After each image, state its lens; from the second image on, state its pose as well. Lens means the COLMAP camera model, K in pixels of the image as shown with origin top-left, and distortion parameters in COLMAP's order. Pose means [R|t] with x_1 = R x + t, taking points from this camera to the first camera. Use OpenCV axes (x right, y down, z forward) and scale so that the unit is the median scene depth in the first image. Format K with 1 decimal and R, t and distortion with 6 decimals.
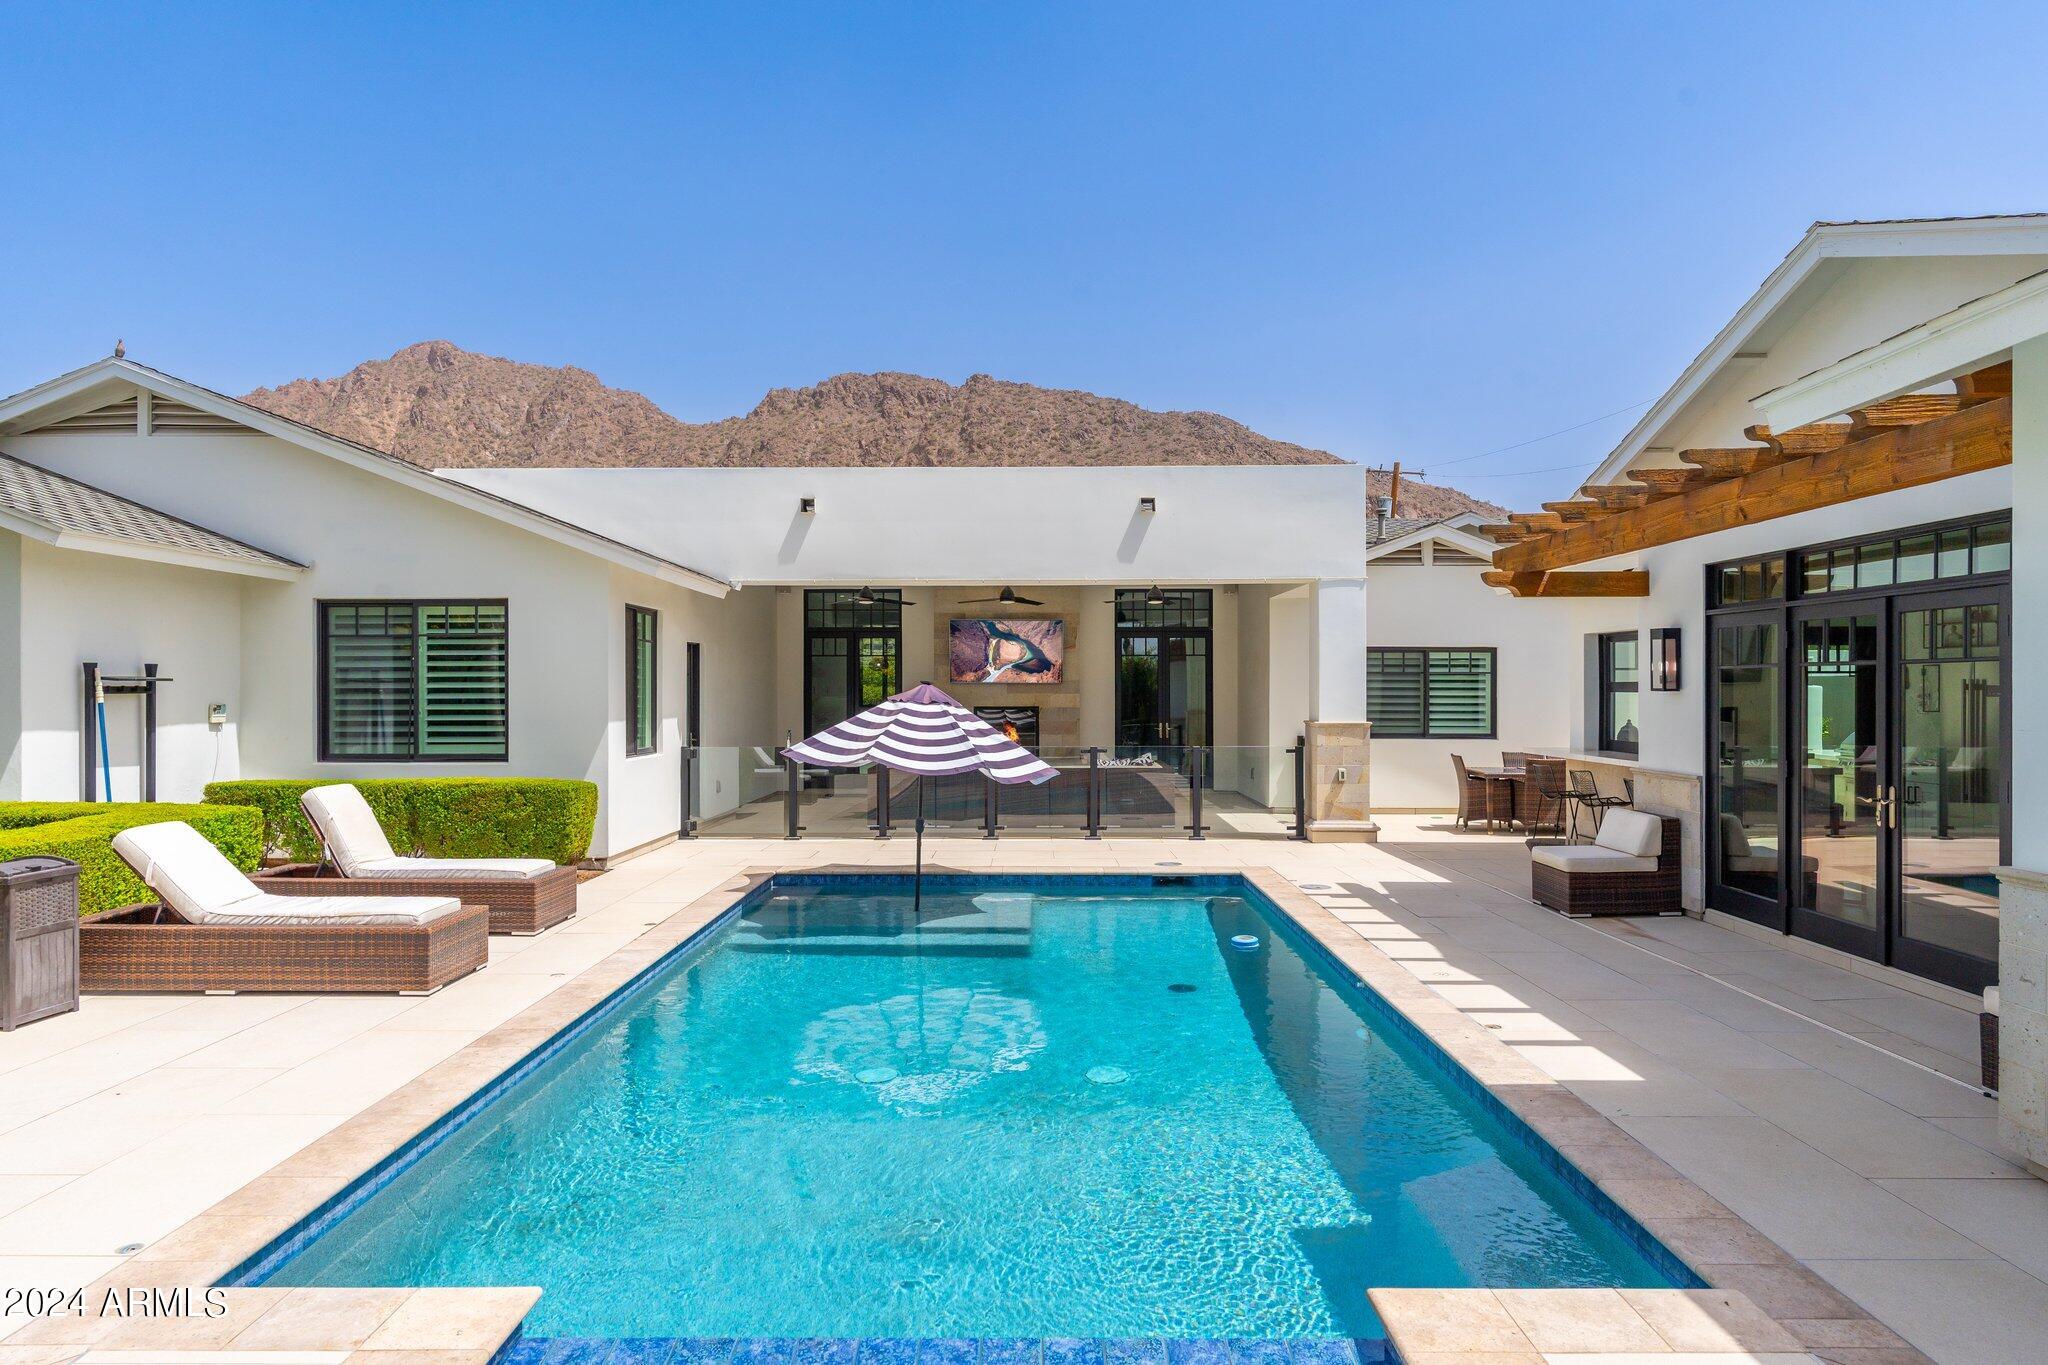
lens RADIAL K [[1239.3, 0, 1041.2], [0, 1239.3, 695.3], [0, 0, 1]] dist [0.003516, -0.000209]
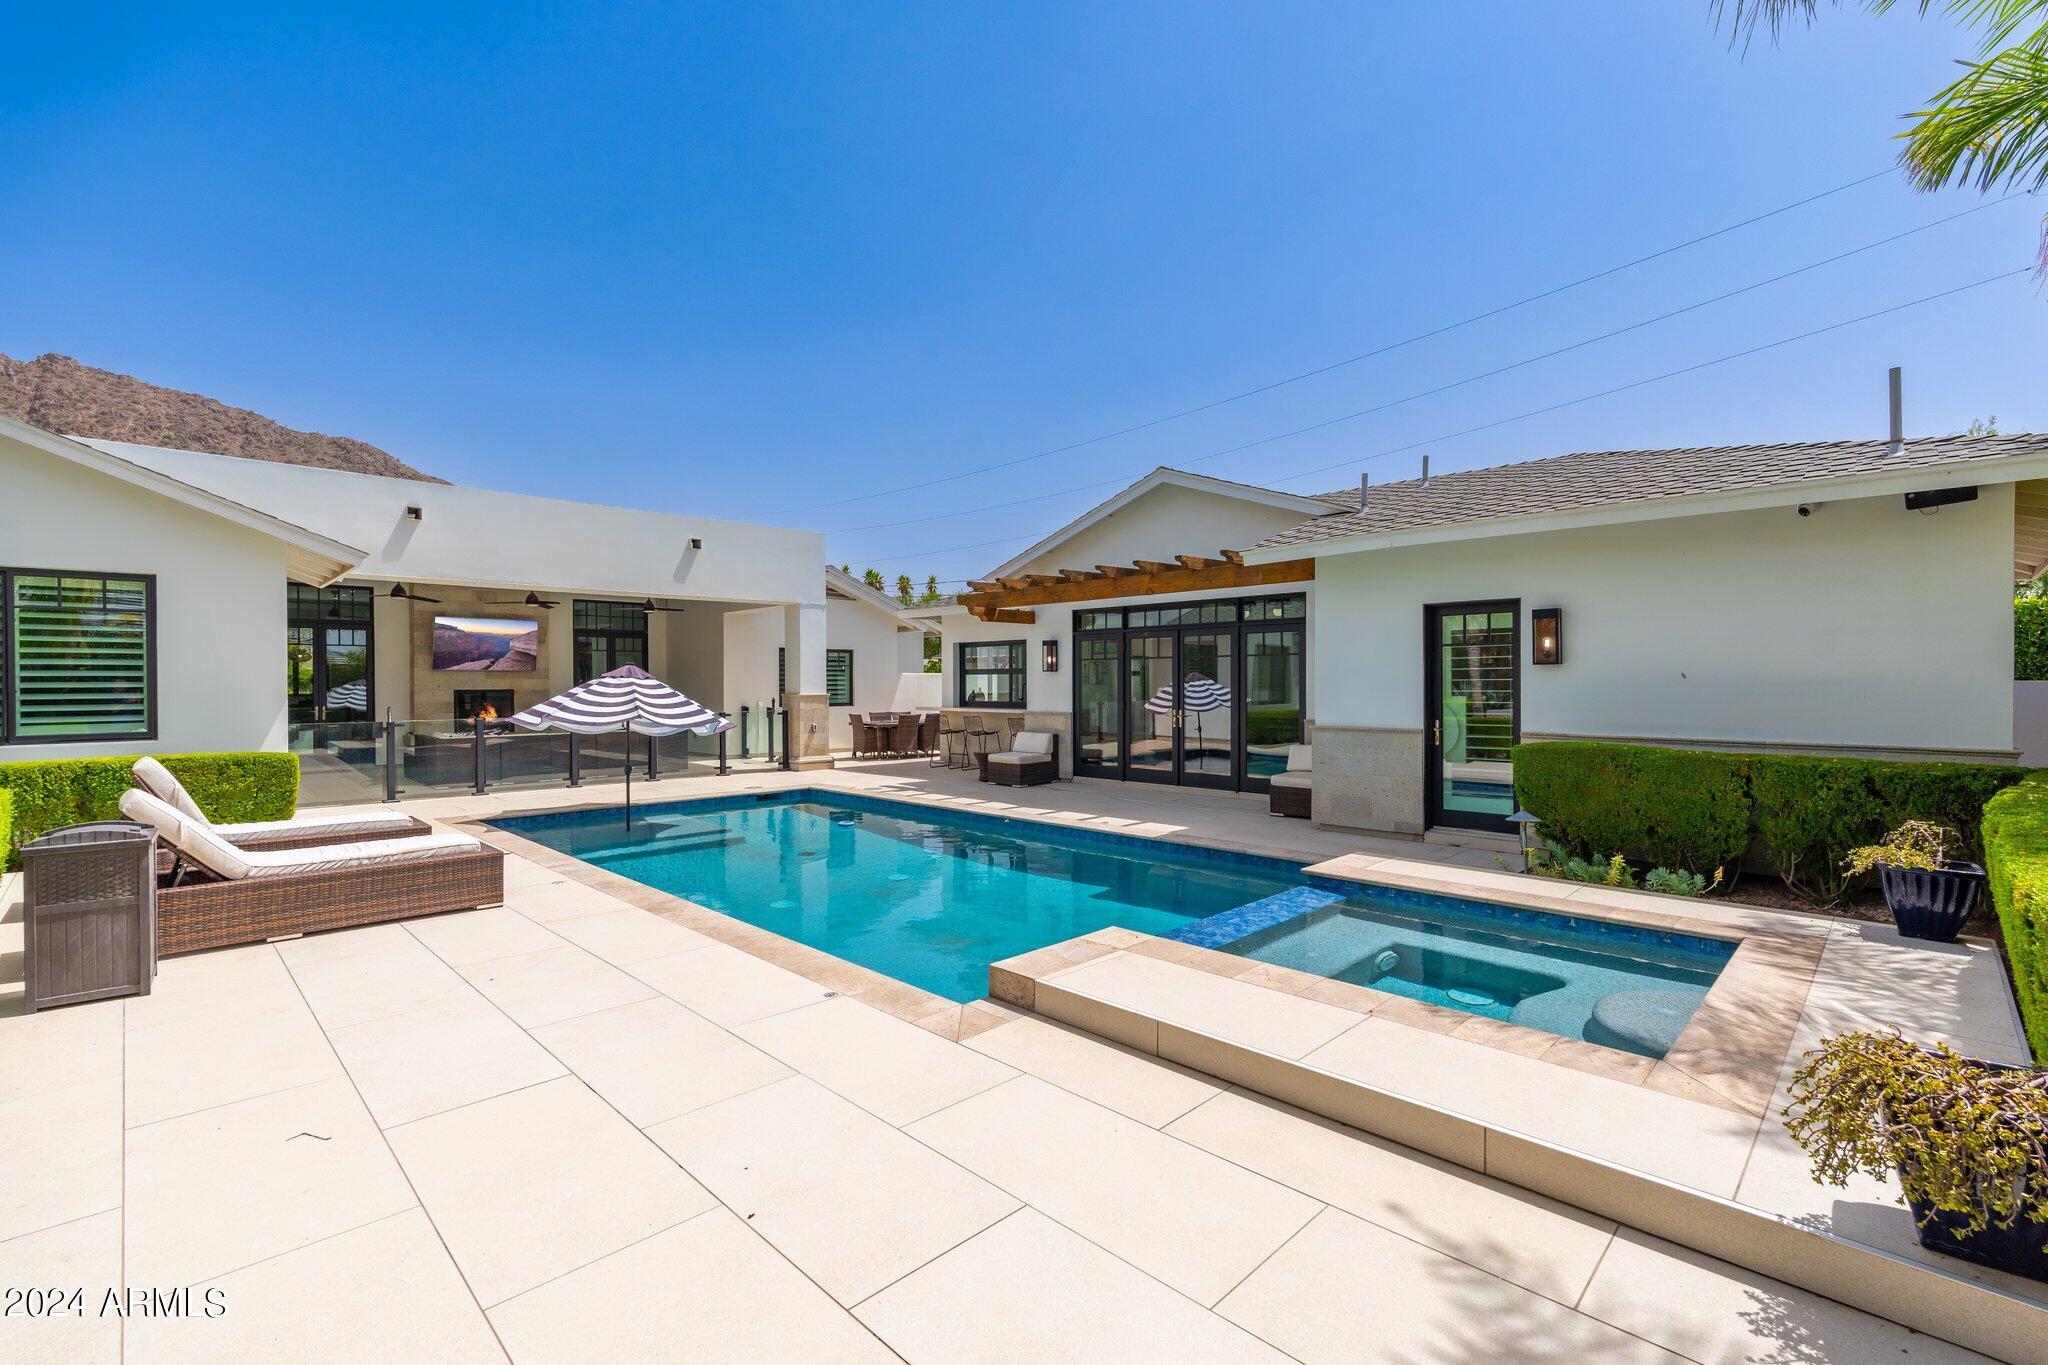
lens RADIAL K [[895.8, 0, 1021.1], [0, 895.8, 686.5], [0, 0, 1]] dist [-0.004041, 0.000104]
pose [[0.706867, -0.005133, 0.707328, -0.442645], [0.007684, 0.999970, -0.000422, 0.016754], [-0.707305, 0.005733, 0.706885, 0.004139]]
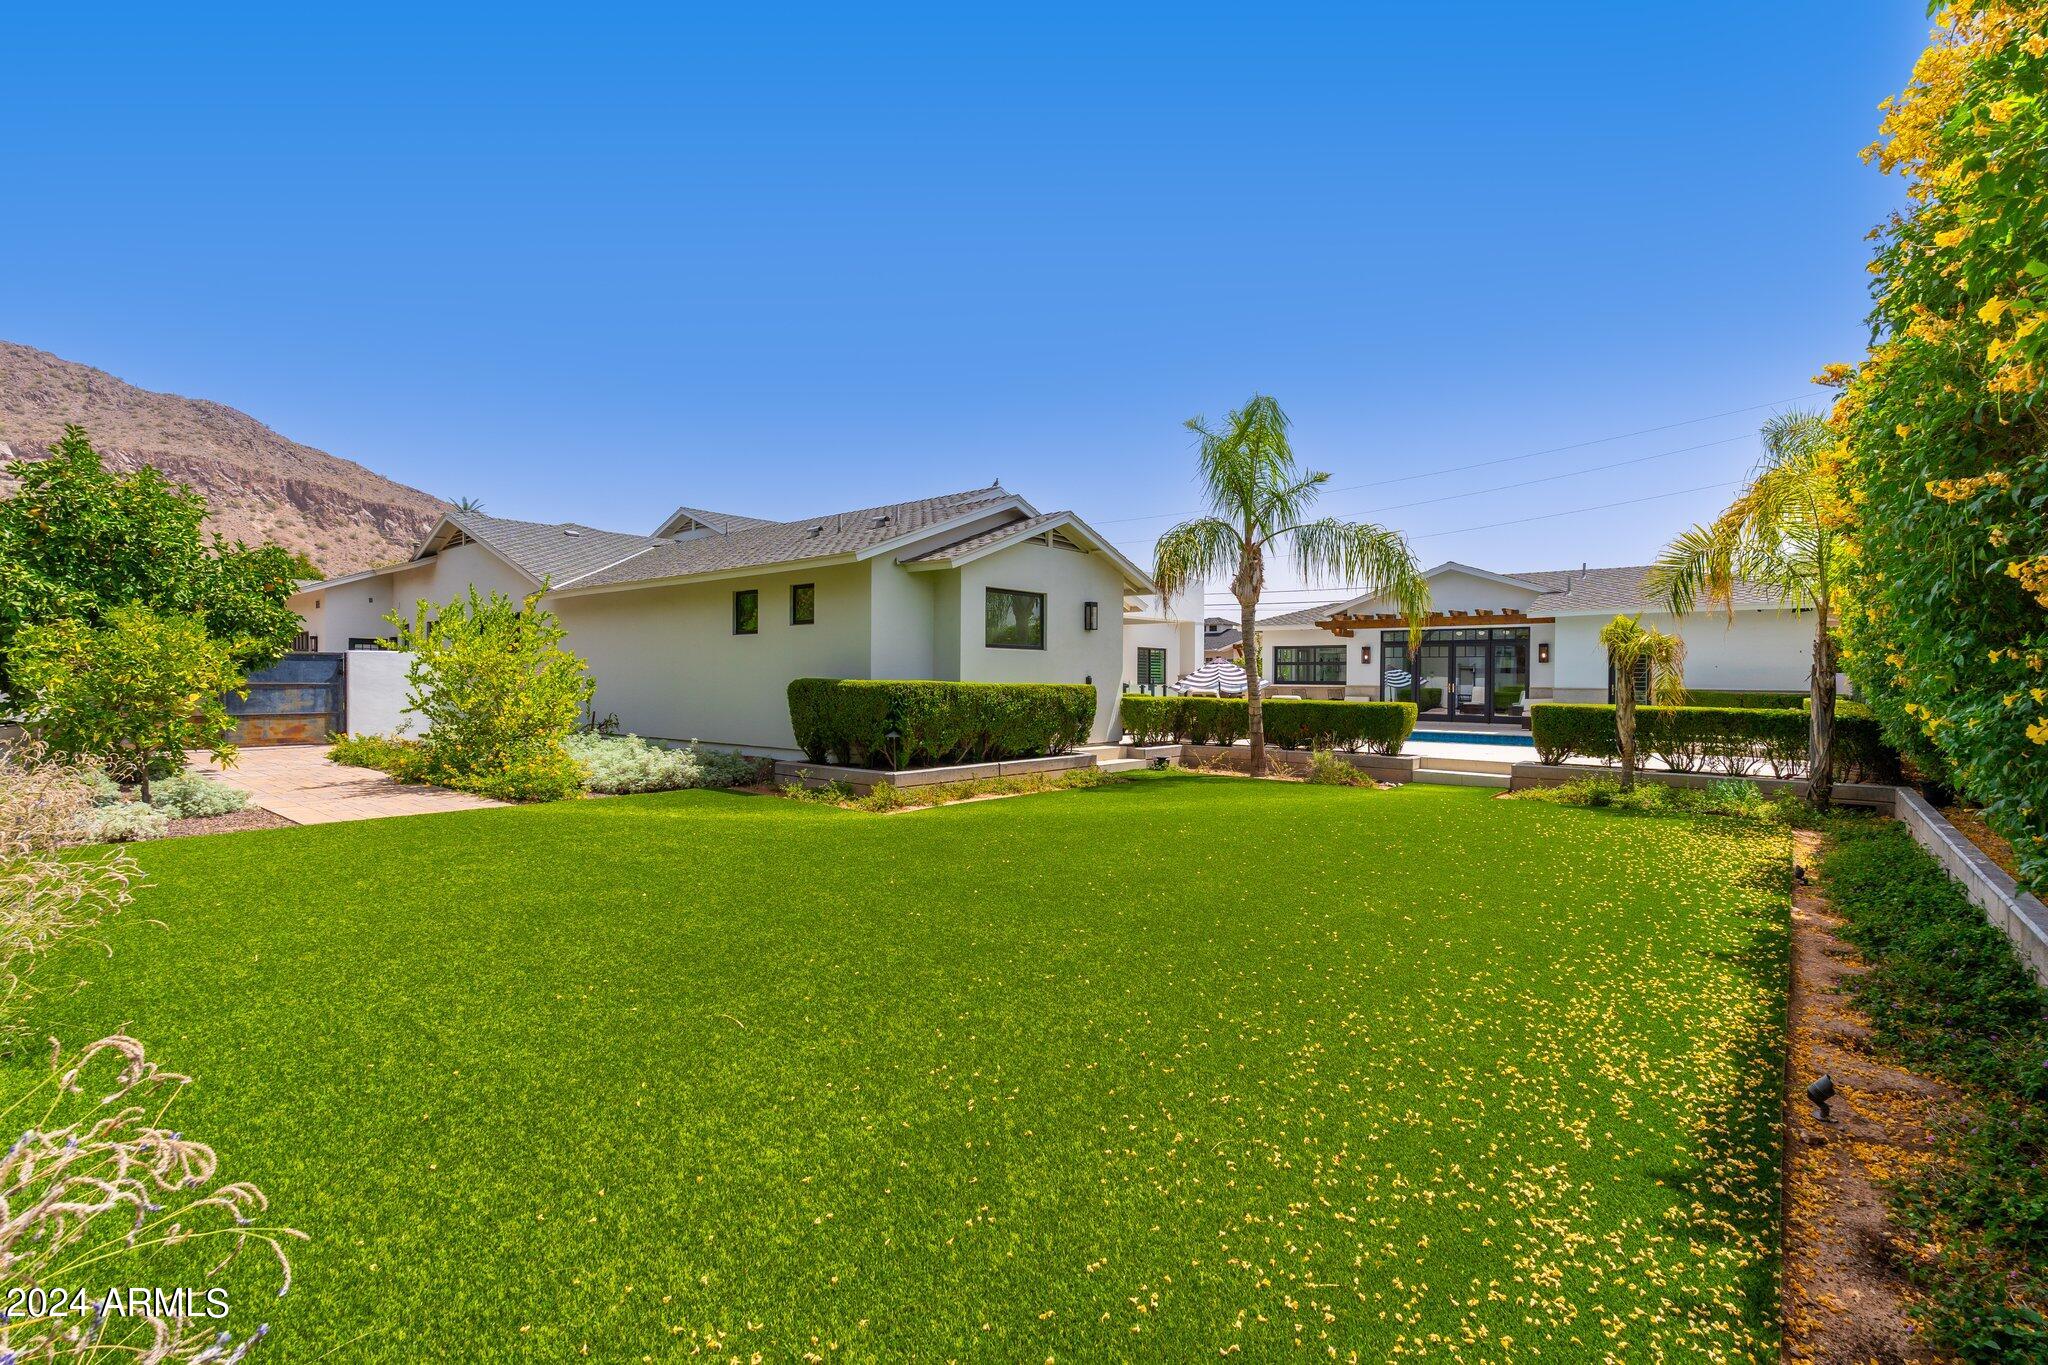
lens RADIAL K [[971.0, 0, 1005.6], [0, 971.0, 693.1], [0, 0, 1]] dist [-0.003441, 0.000664]
pose [[0.644108, -0.008076, 0.764892, -1.905743], [0.001090, 0.999953, 0.009640, 0.043478], [-0.764934, -0.005376, 0.644086, -0.034739]]
